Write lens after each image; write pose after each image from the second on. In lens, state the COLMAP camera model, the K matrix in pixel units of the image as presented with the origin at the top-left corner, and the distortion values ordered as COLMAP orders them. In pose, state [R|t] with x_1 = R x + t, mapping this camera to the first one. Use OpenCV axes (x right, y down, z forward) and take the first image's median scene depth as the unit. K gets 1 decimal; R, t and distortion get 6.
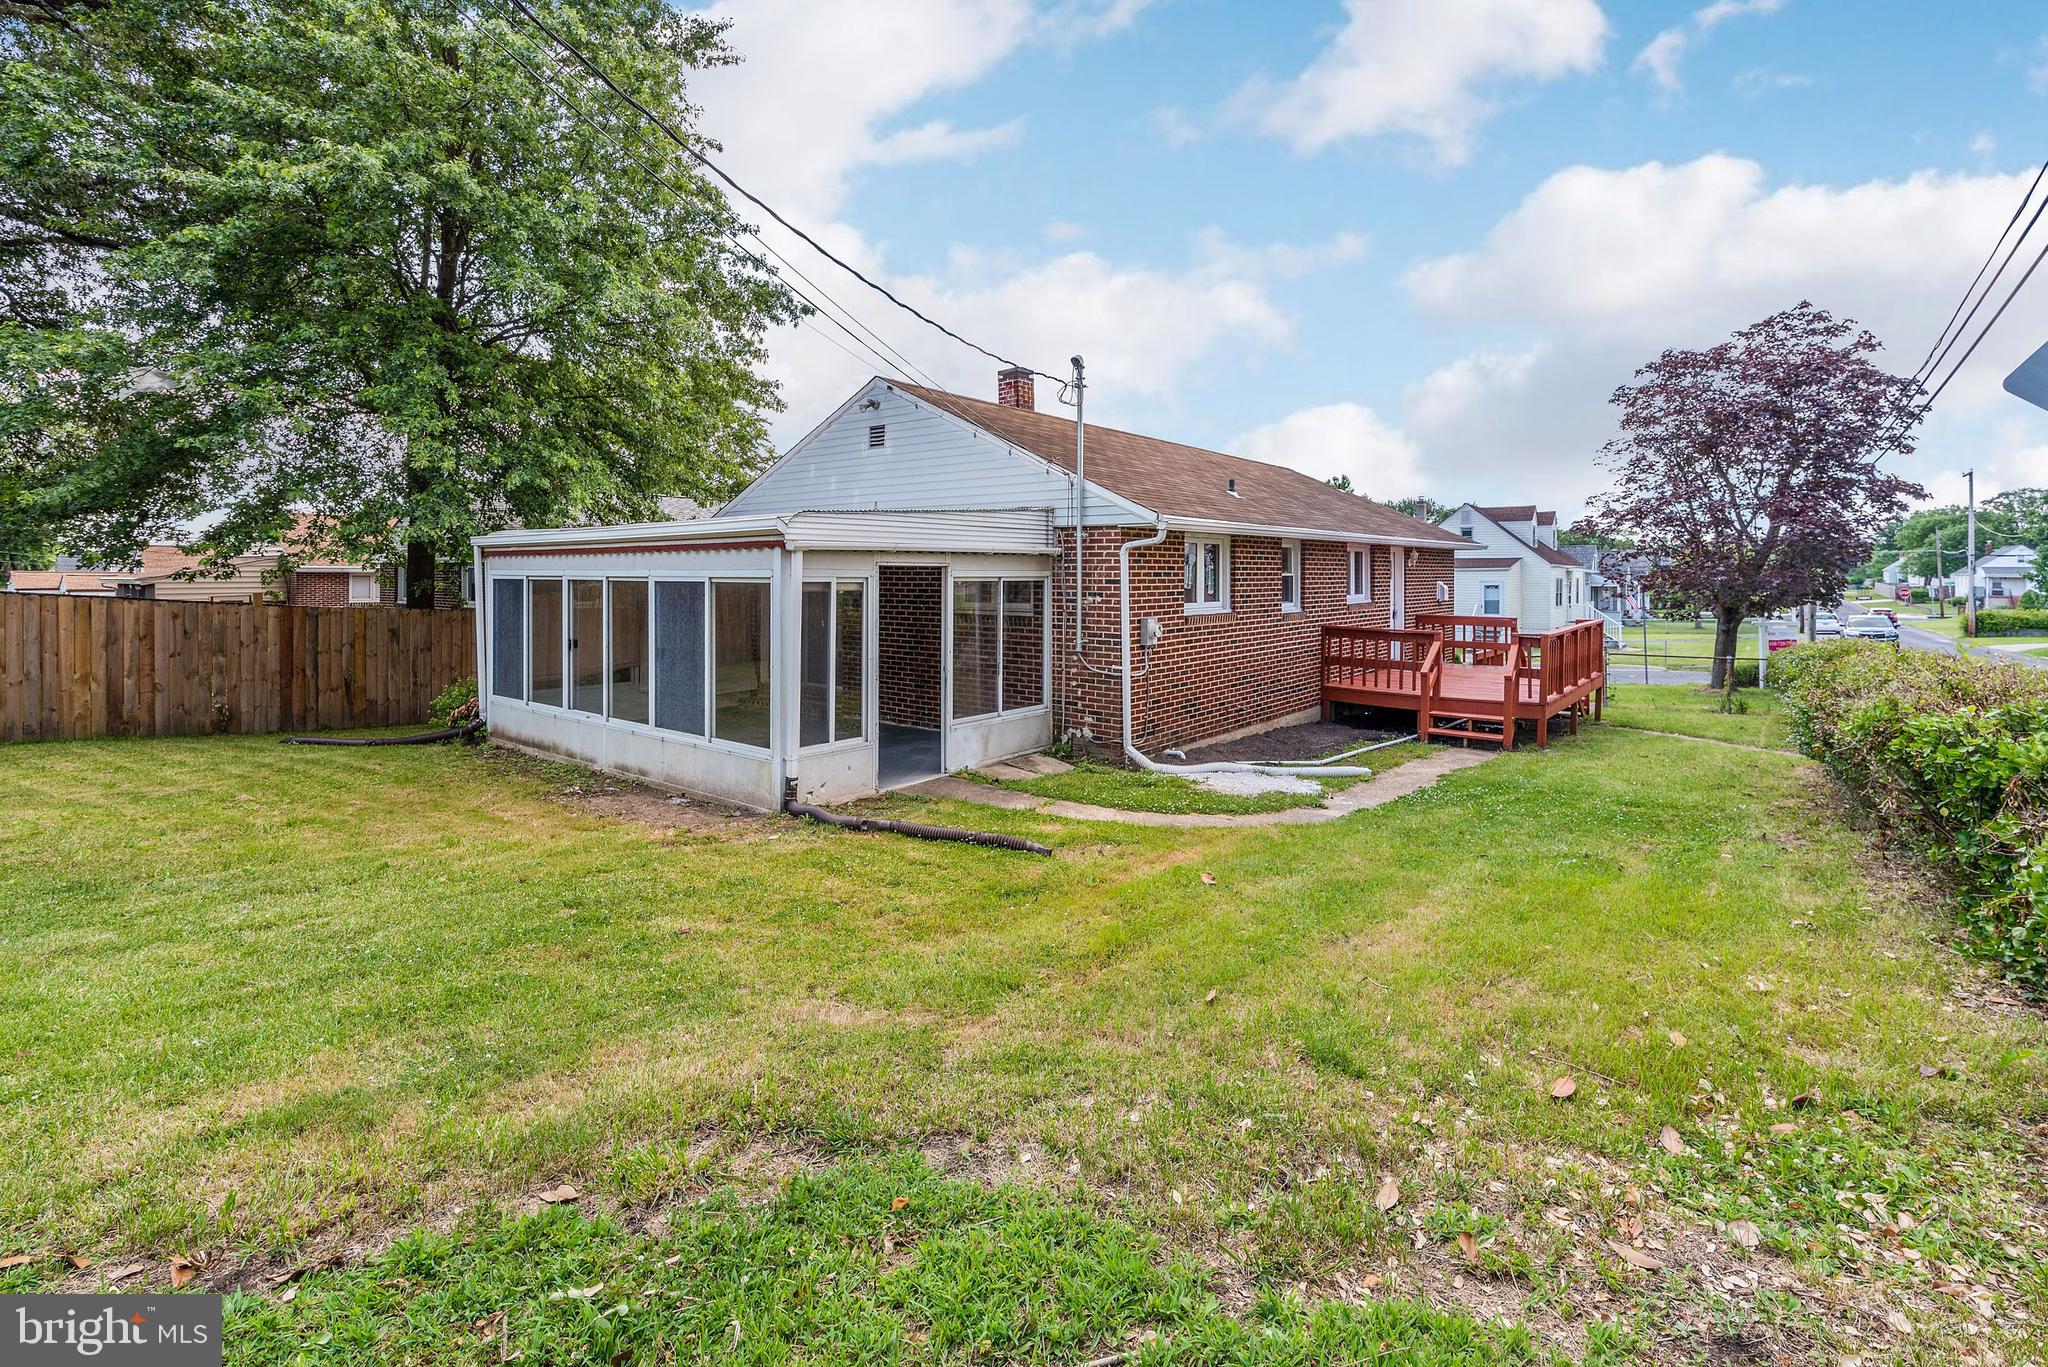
lens RADIAL K [[887.3, 0, 1022.8], [0, 887.3, 590.6], [0, 0, 1]] dist [-0.000009, -0.000067]
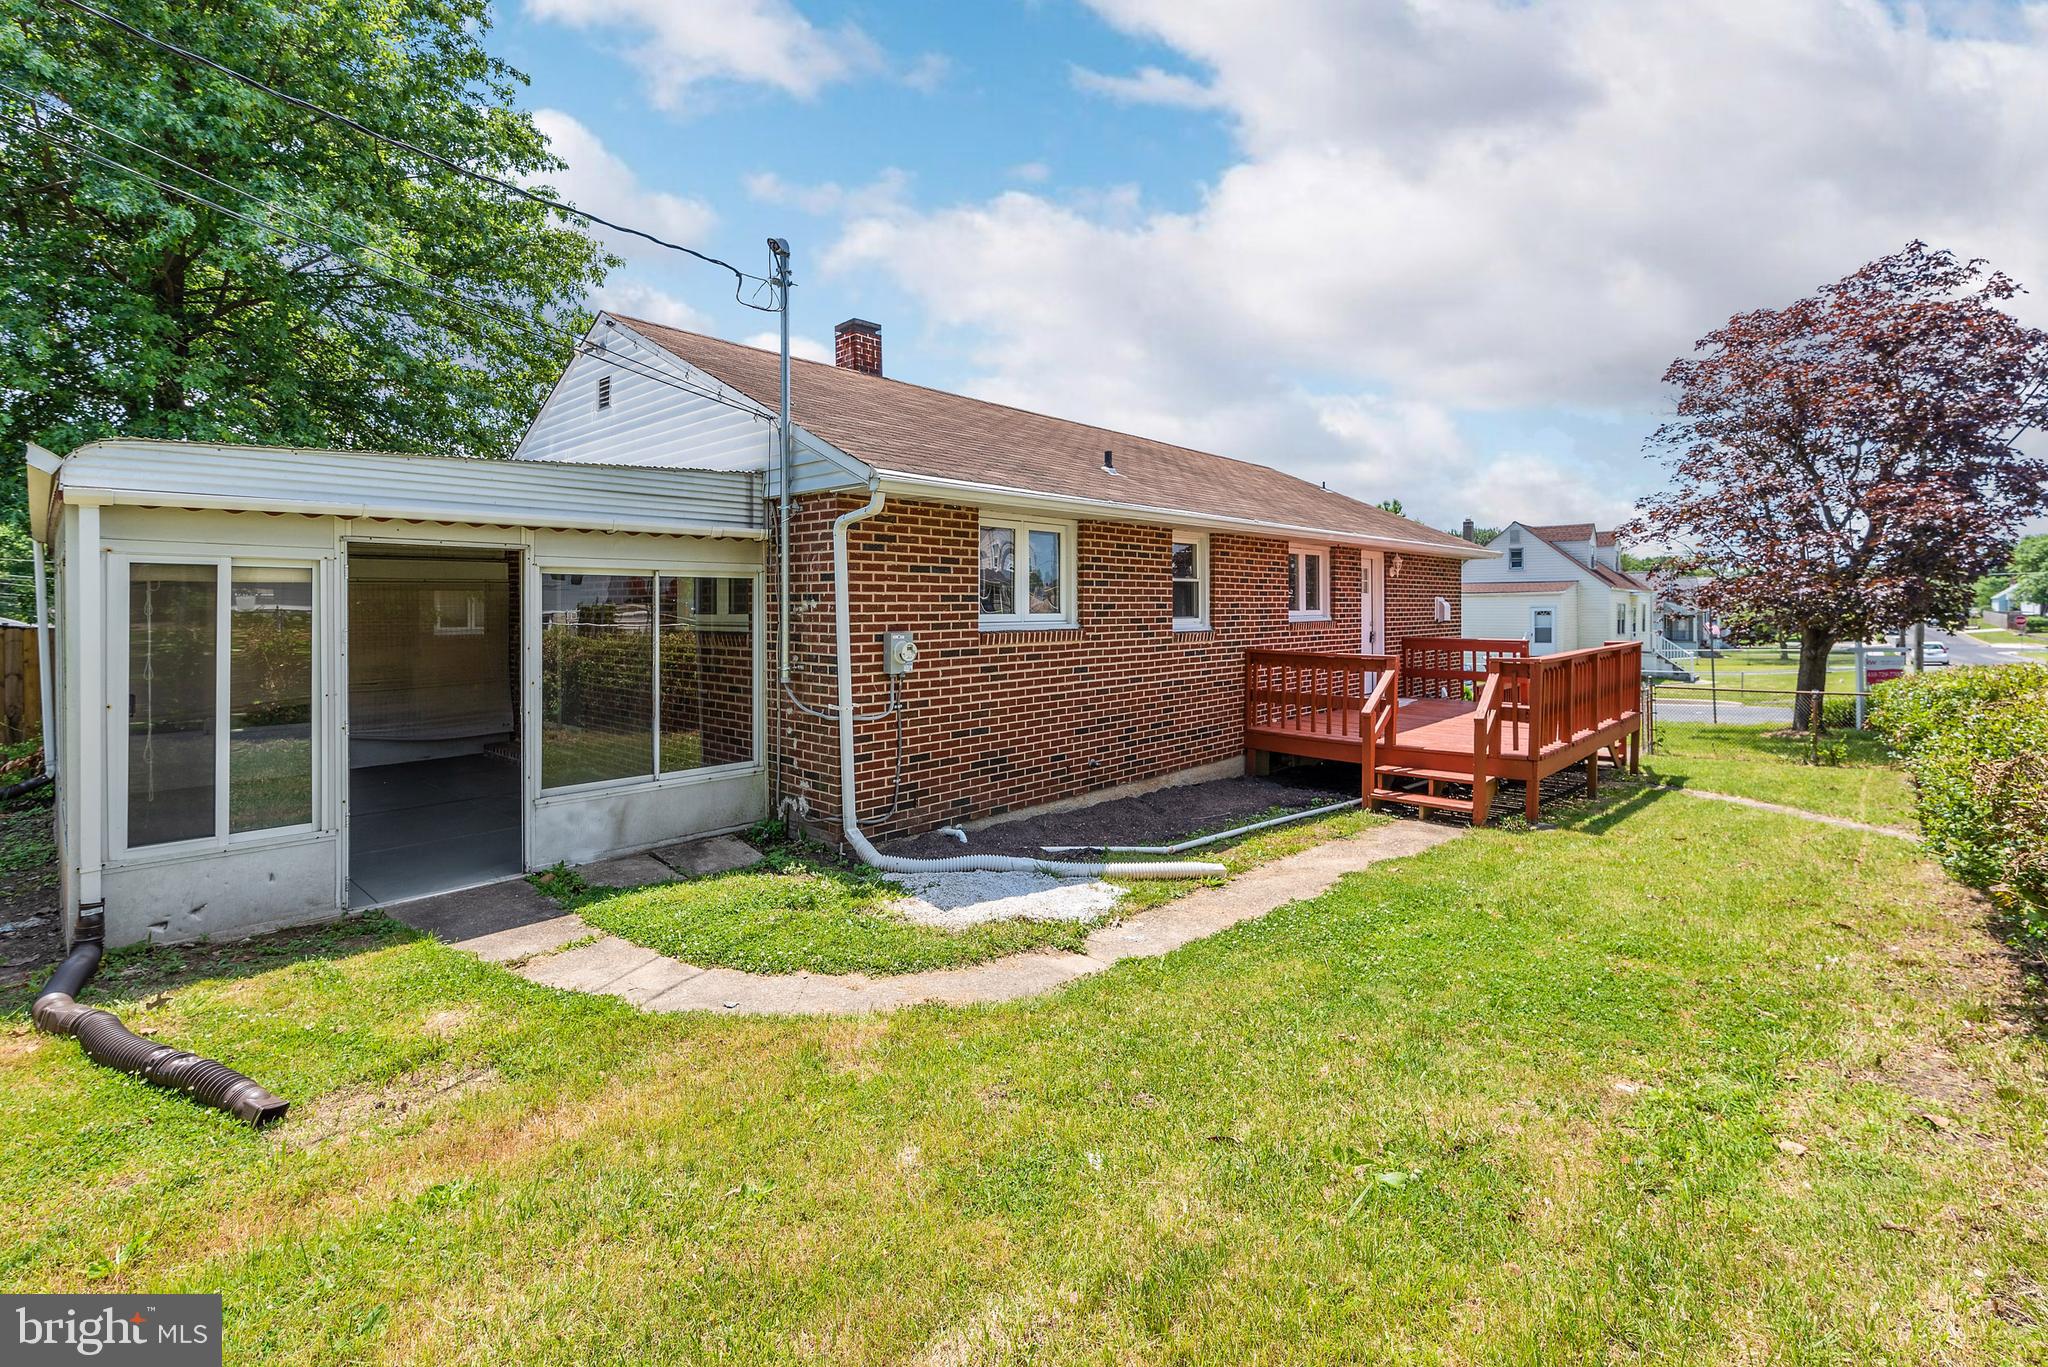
lens RADIAL K [[892.1, 0, 1021.7], [0, 892.1, 626.5], [0, 0, 1]] dist [-0.000892, 0.000278]
pose [[0.998361, -0.003714, -0.057106, 0.203352], [0.003922, 0.999986, 0.003522, 0.017829], [0.057092, -0.003741, 0.998362, 0.250107]]
